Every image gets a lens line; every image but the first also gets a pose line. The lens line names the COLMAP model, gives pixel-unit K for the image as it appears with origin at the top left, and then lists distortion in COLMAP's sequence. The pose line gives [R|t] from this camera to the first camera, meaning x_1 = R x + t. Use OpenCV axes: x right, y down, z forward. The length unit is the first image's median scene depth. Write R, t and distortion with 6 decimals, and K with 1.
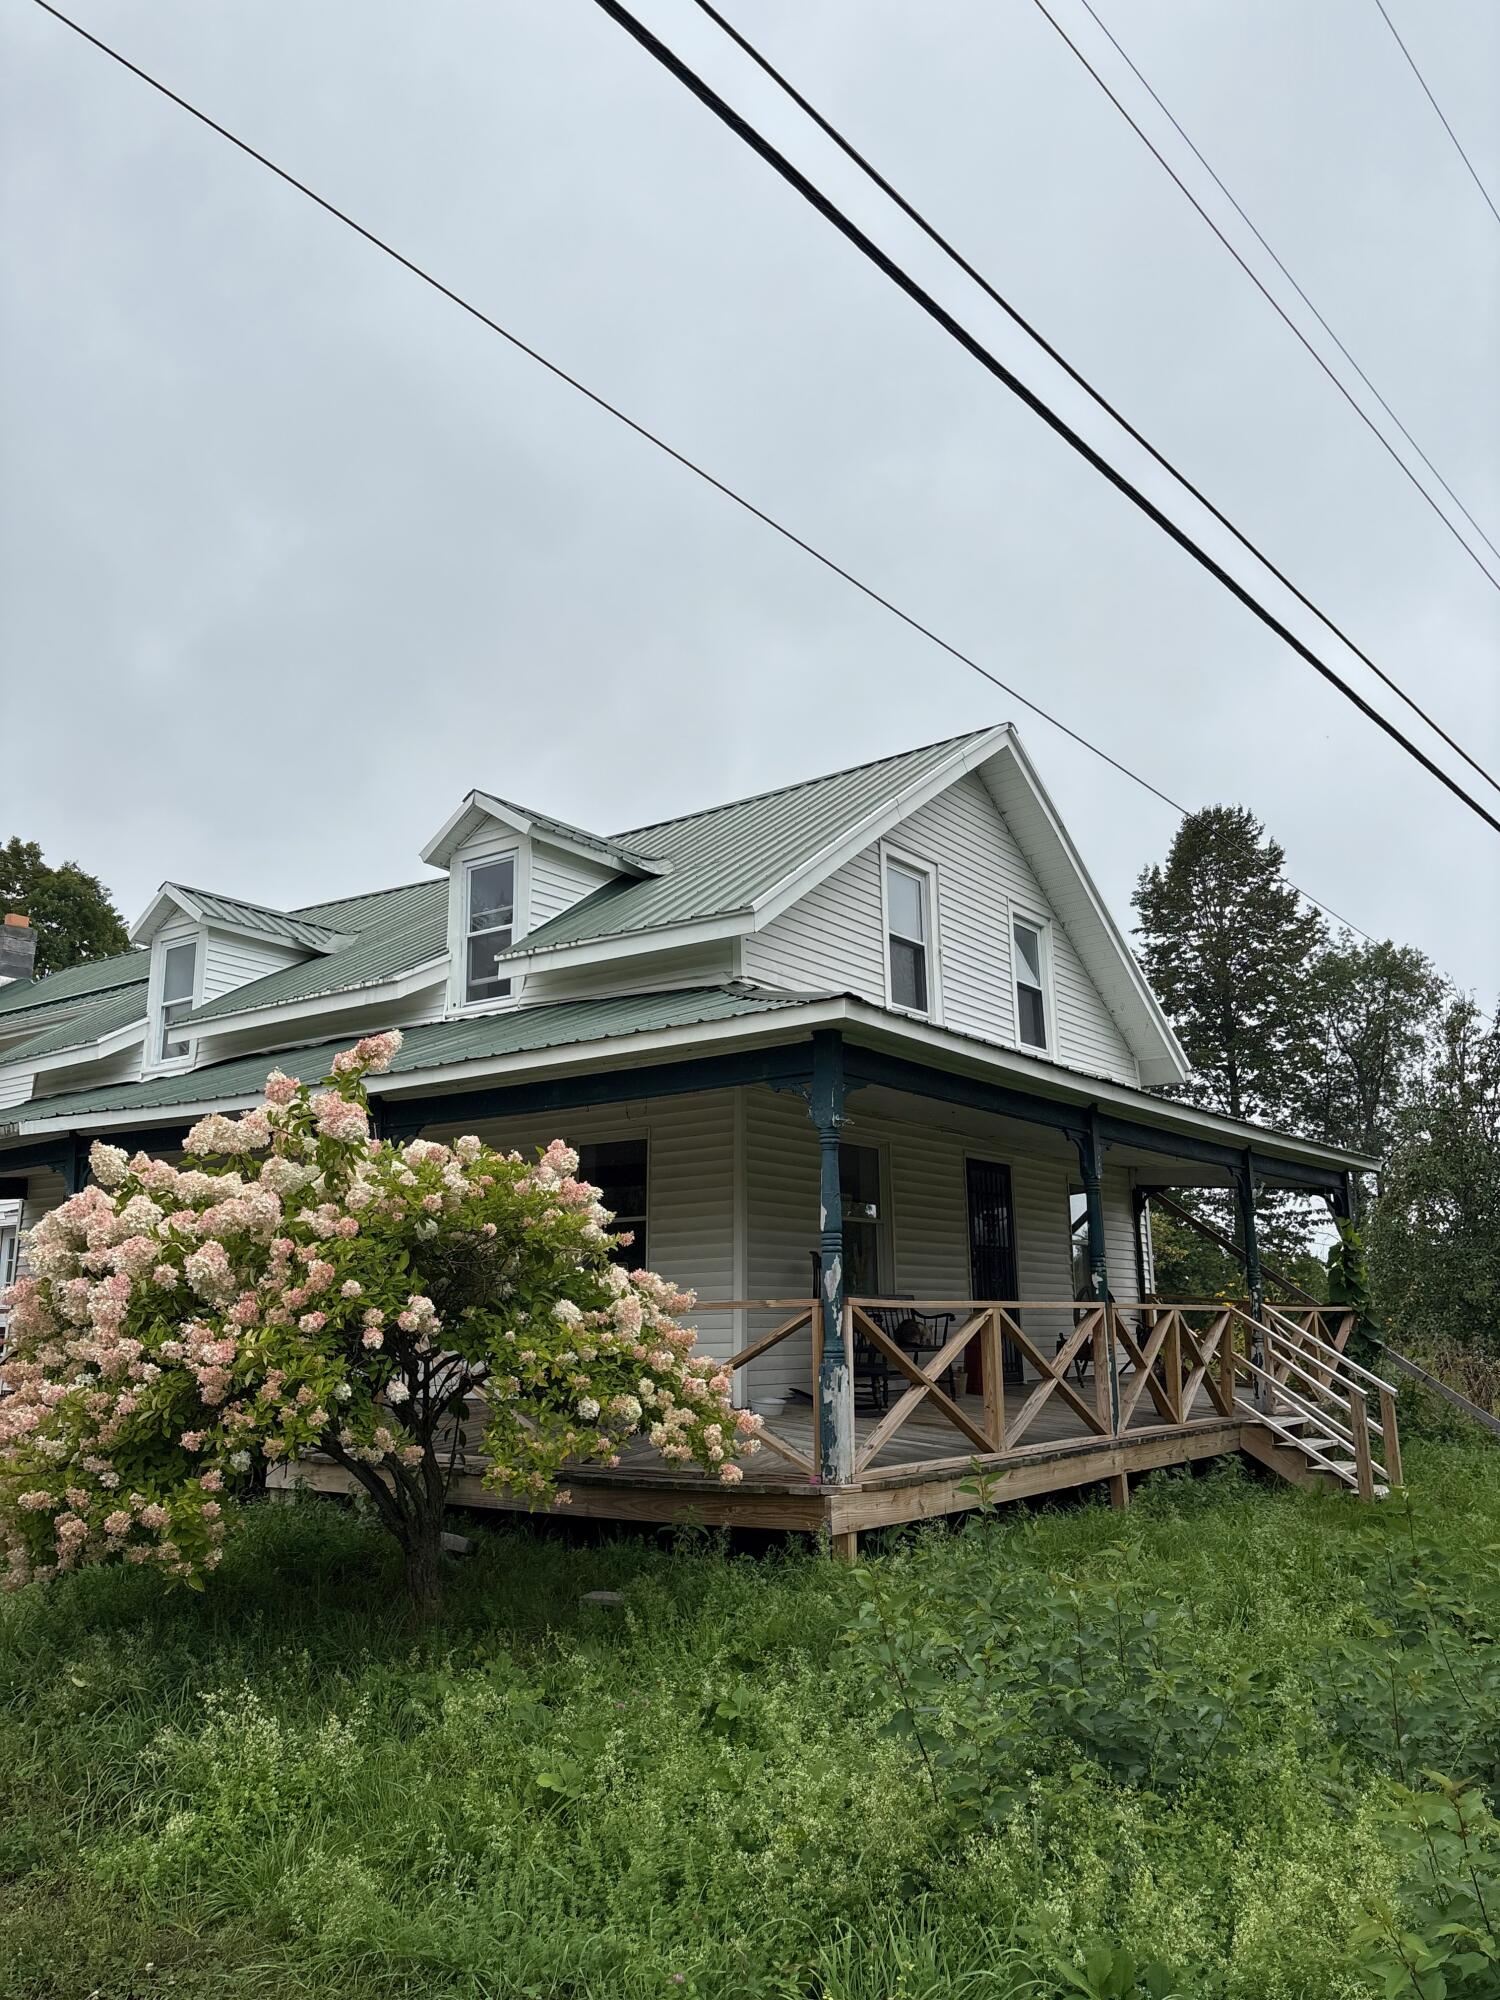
lens RADIAL K [[1519.3, 0, 755.0], [0, 1519.3, 991.0], [0, 0, 1]] dist [0.044199, -0.048316]
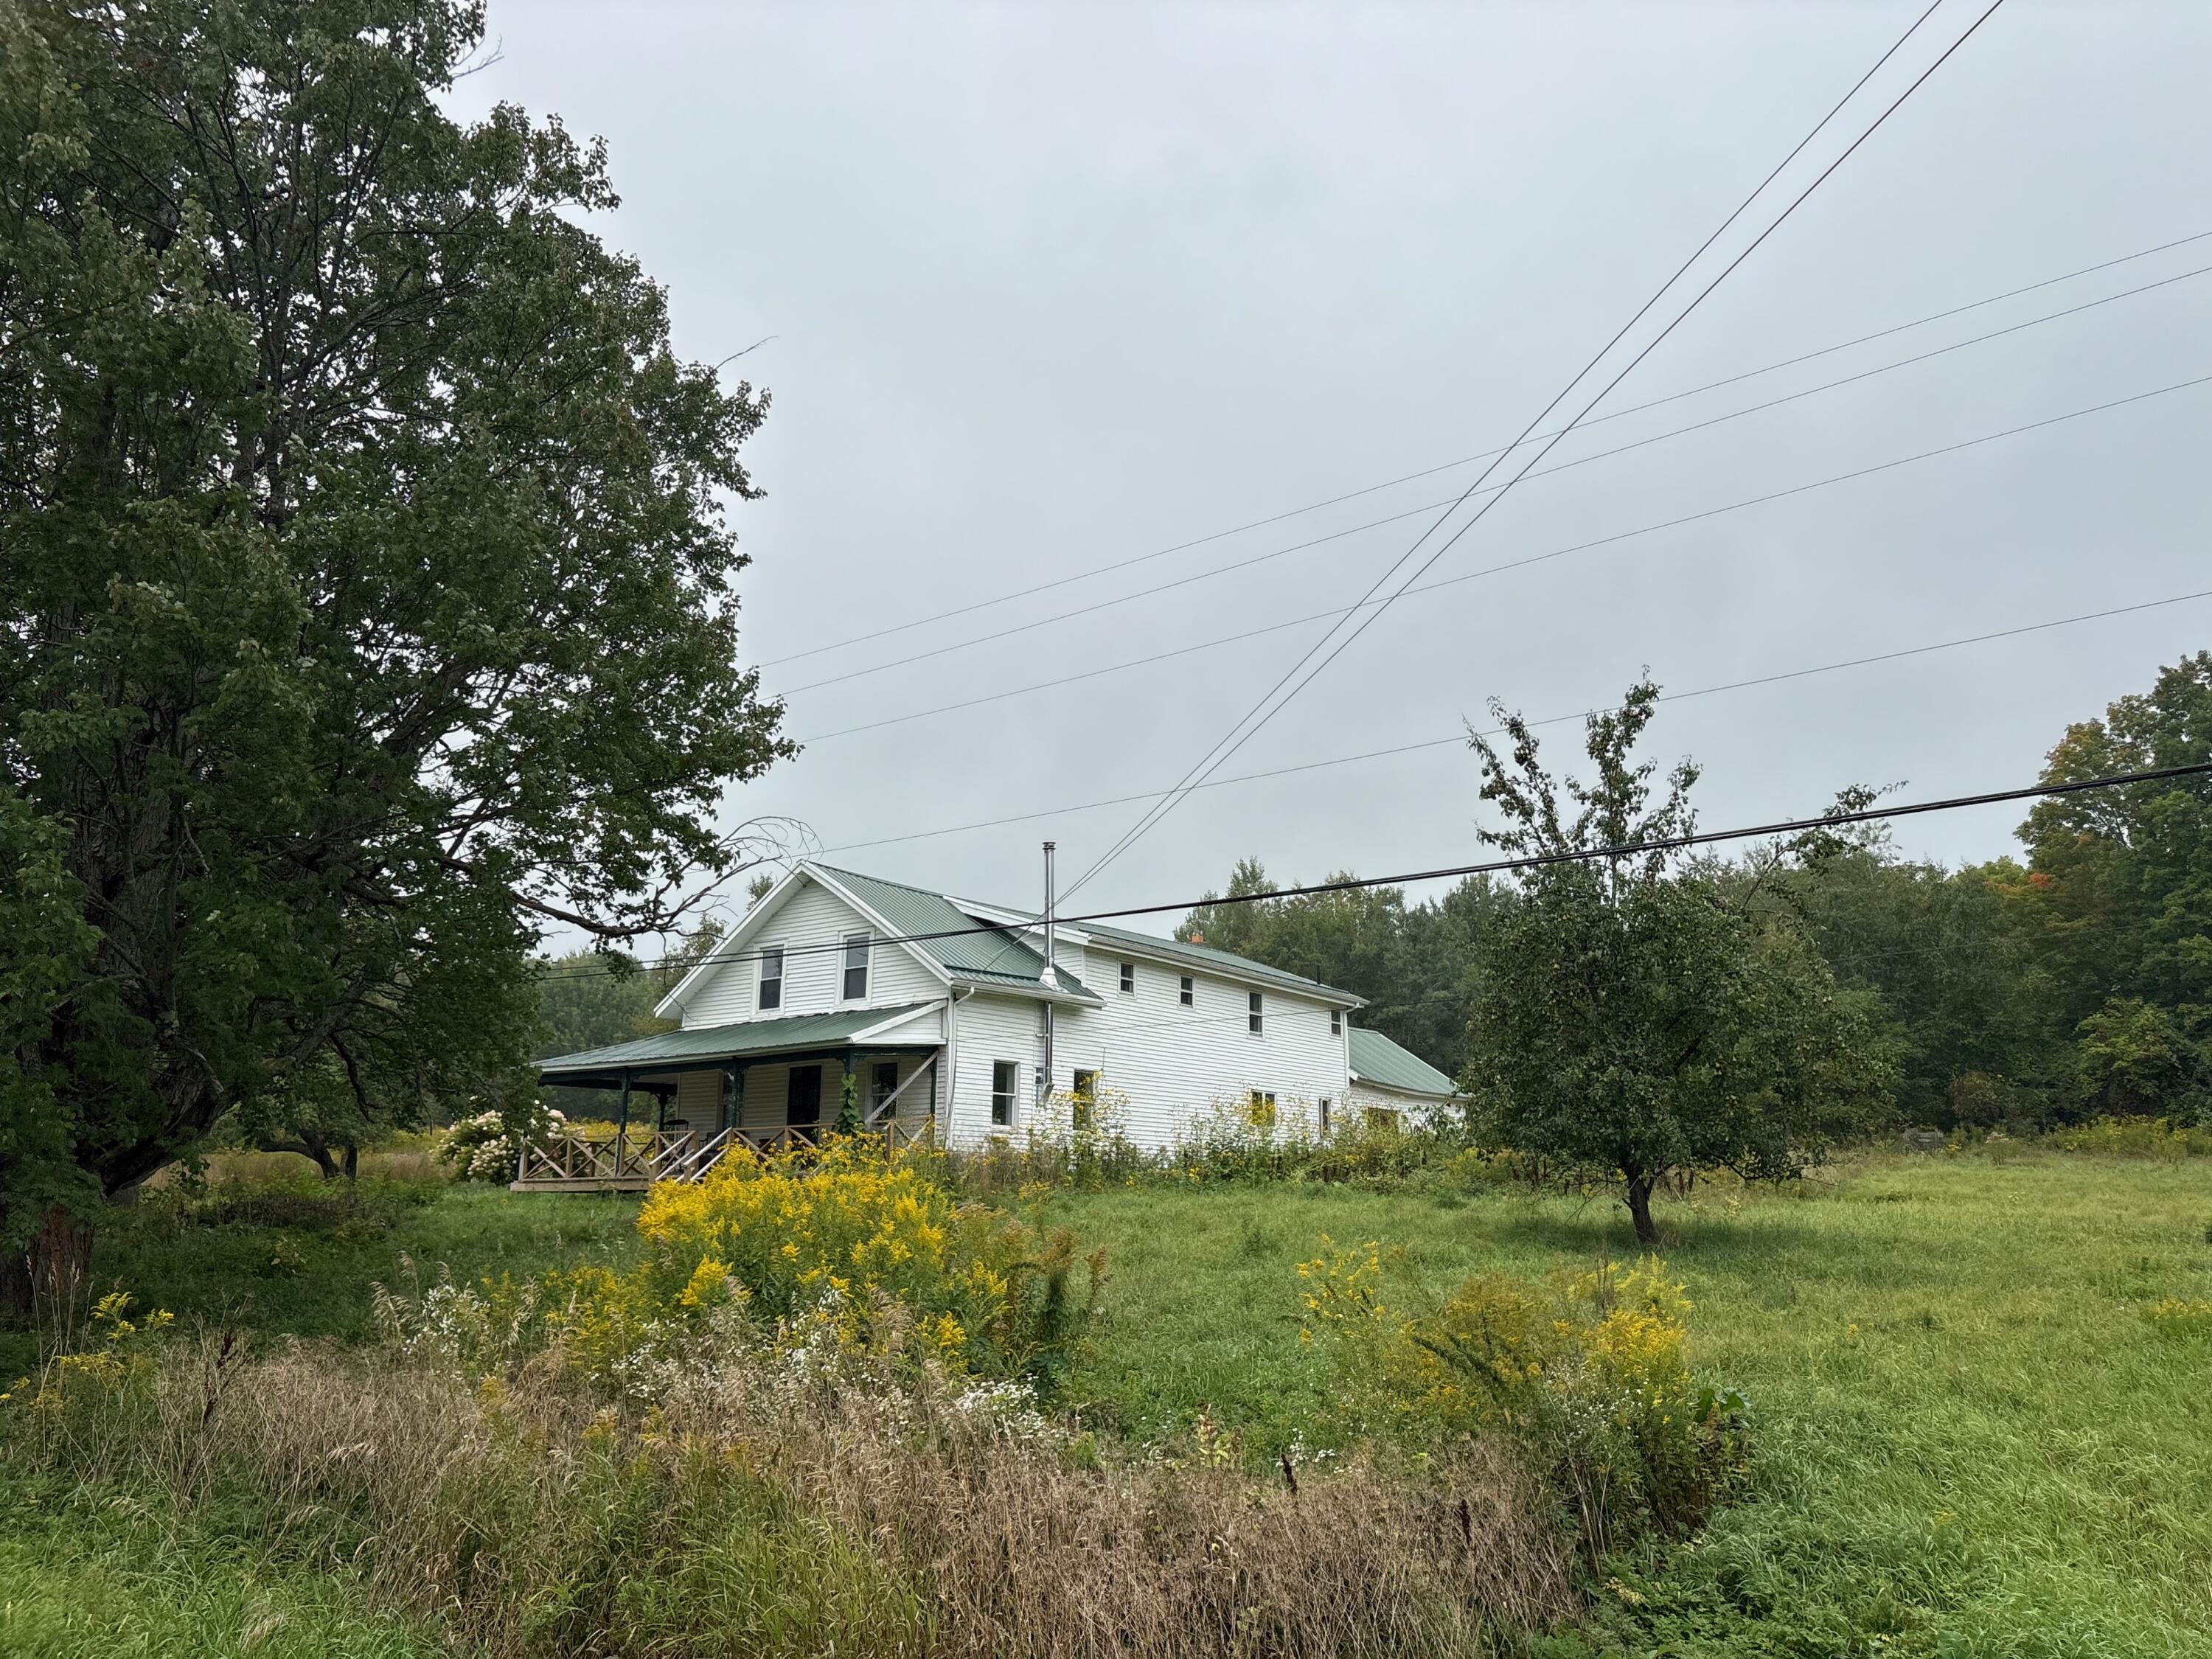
lens RADIAL K [[1680.3, 0, 1103.4], [0, 1680.3, 824.4], [0, 0, 1]] dist [0.044199, -0.048316]
pose [[-0.071134, -0.235199, -0.969341, 3.334709], [0.205391, 0.947523, -0.244977, 0.609505], [0.976091, -0.216520, -0.019093, 2.026587]]
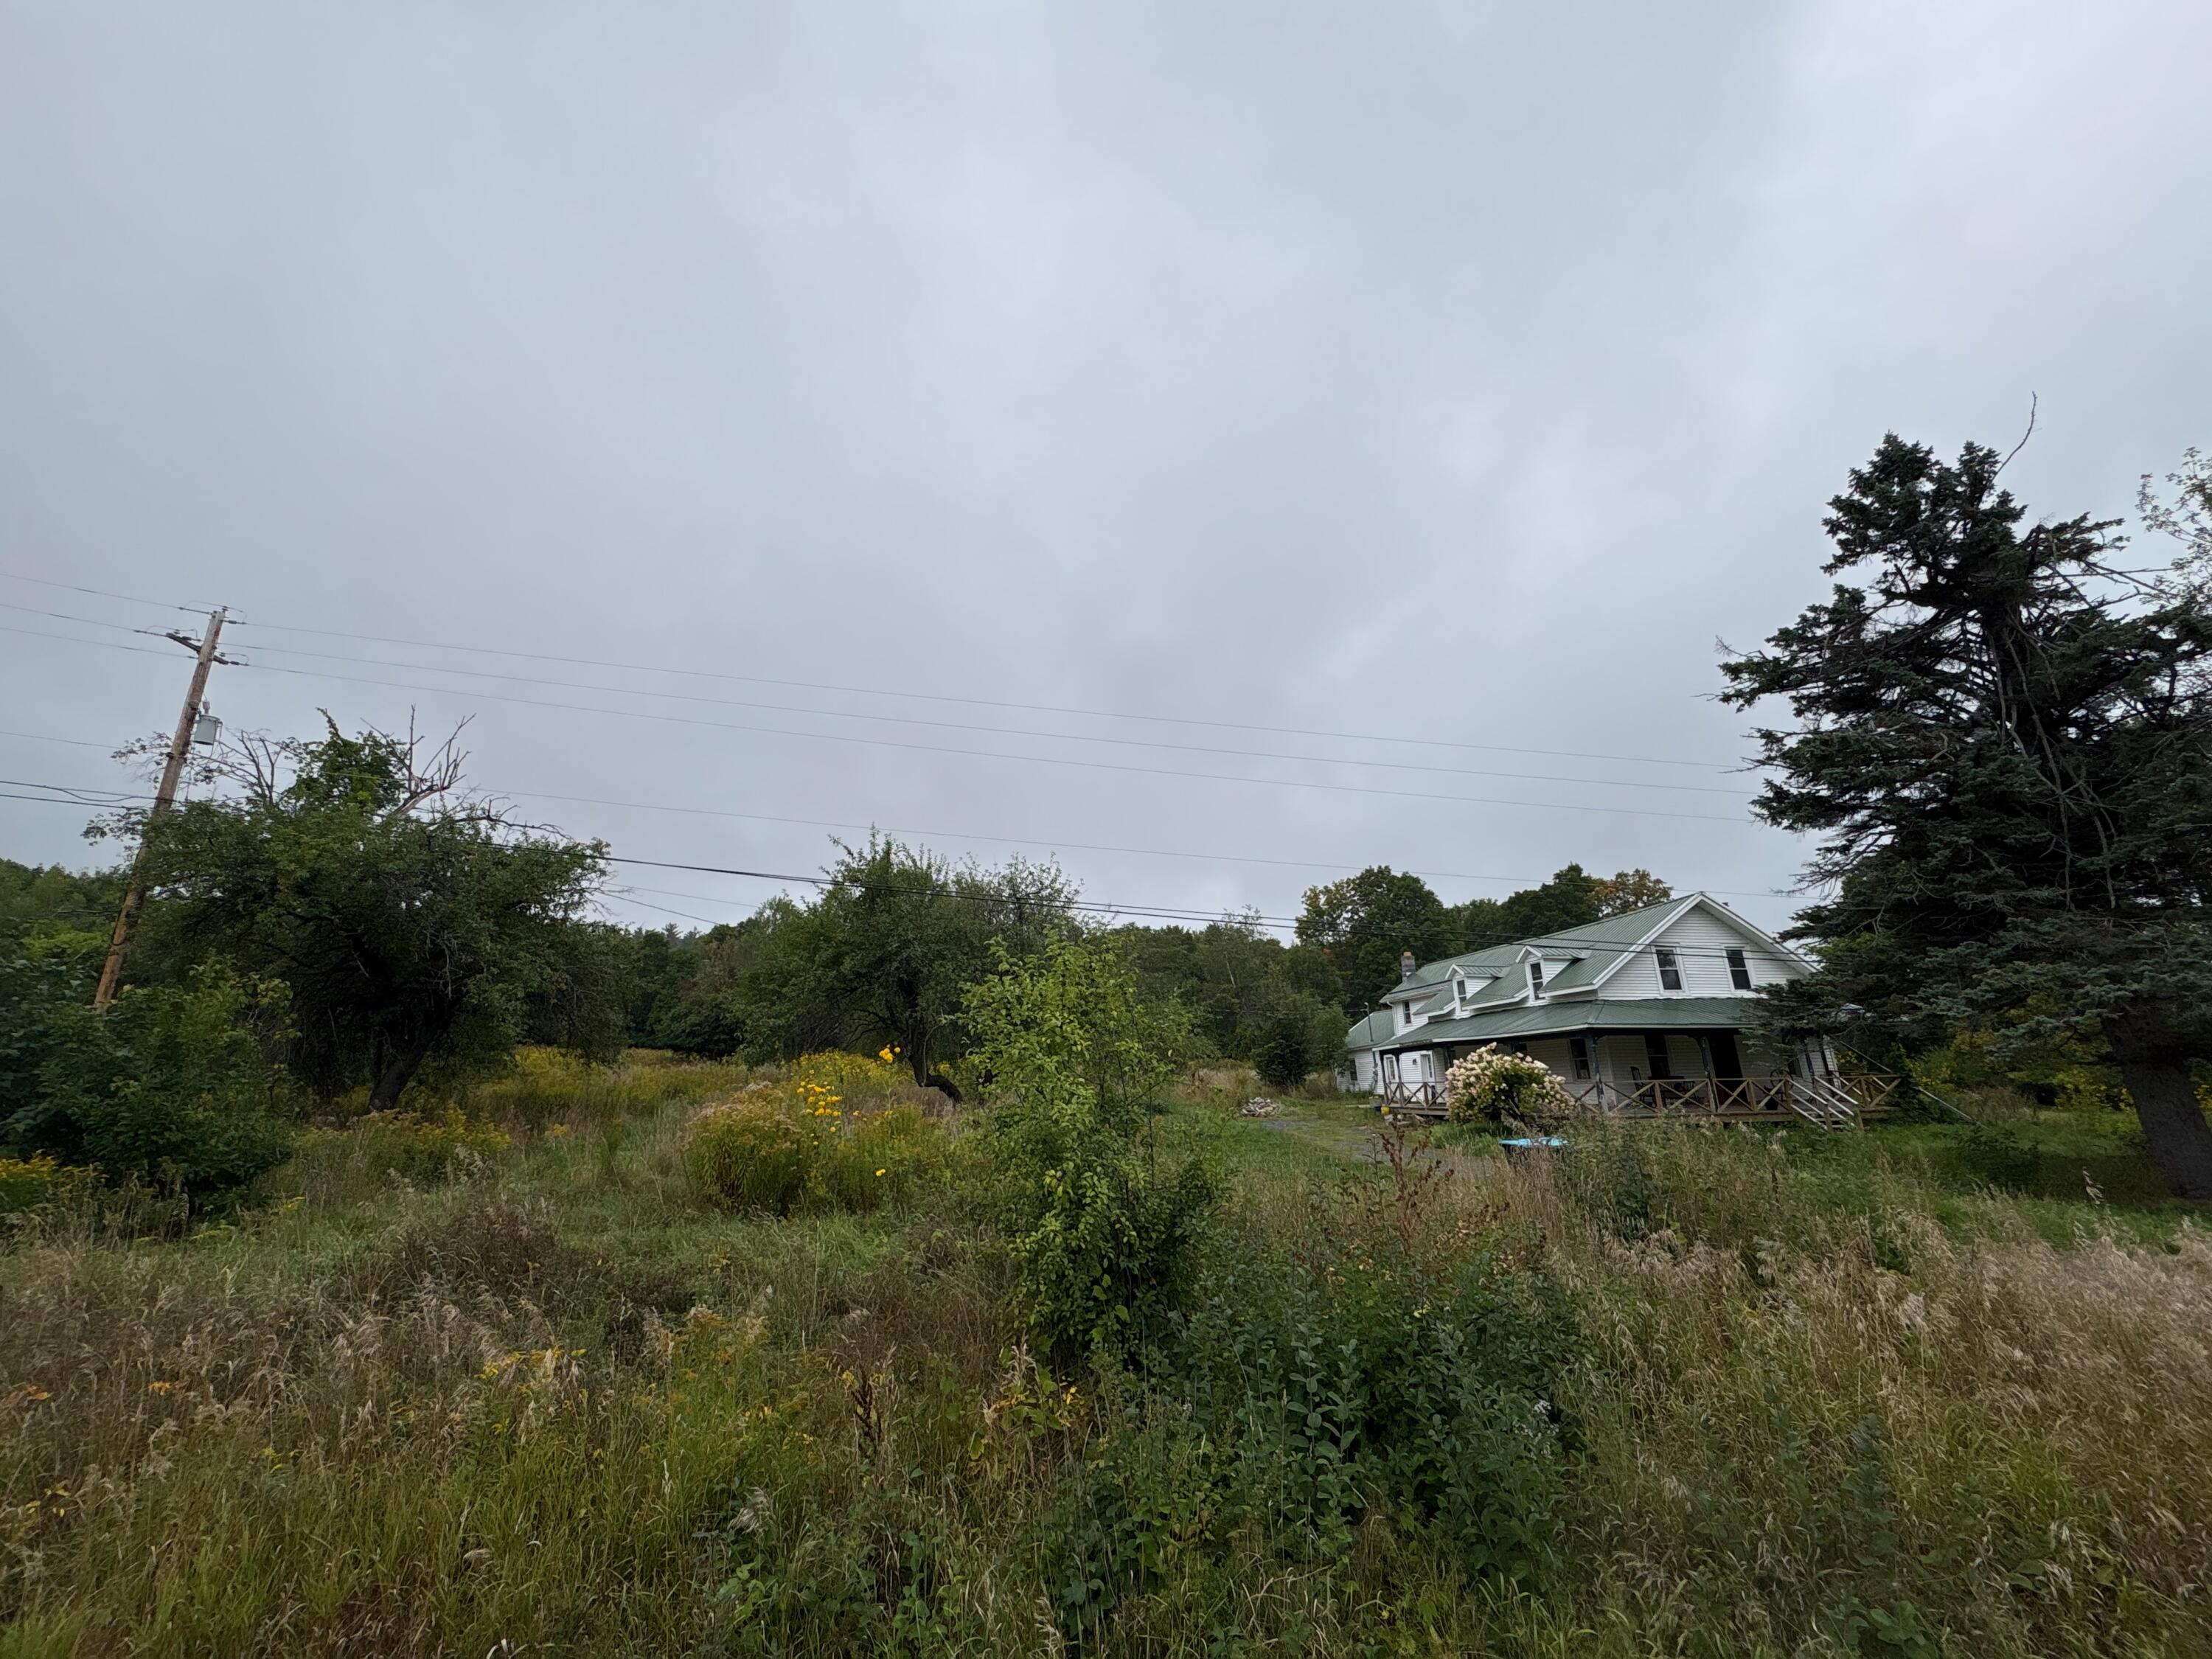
lens RADIAL K [[876.7, 0, 1095.2], [0, 876.7, 829.7], [0, 0, 1]] dist [-0.000184, -0.000139]
pose [[0.711185, -0.201544, -0.673496, 0.722697], [0.160322, 0.979276, -0.123755, -0.384537], [0.684480, -0.019964, 0.728758, -1.658836]]
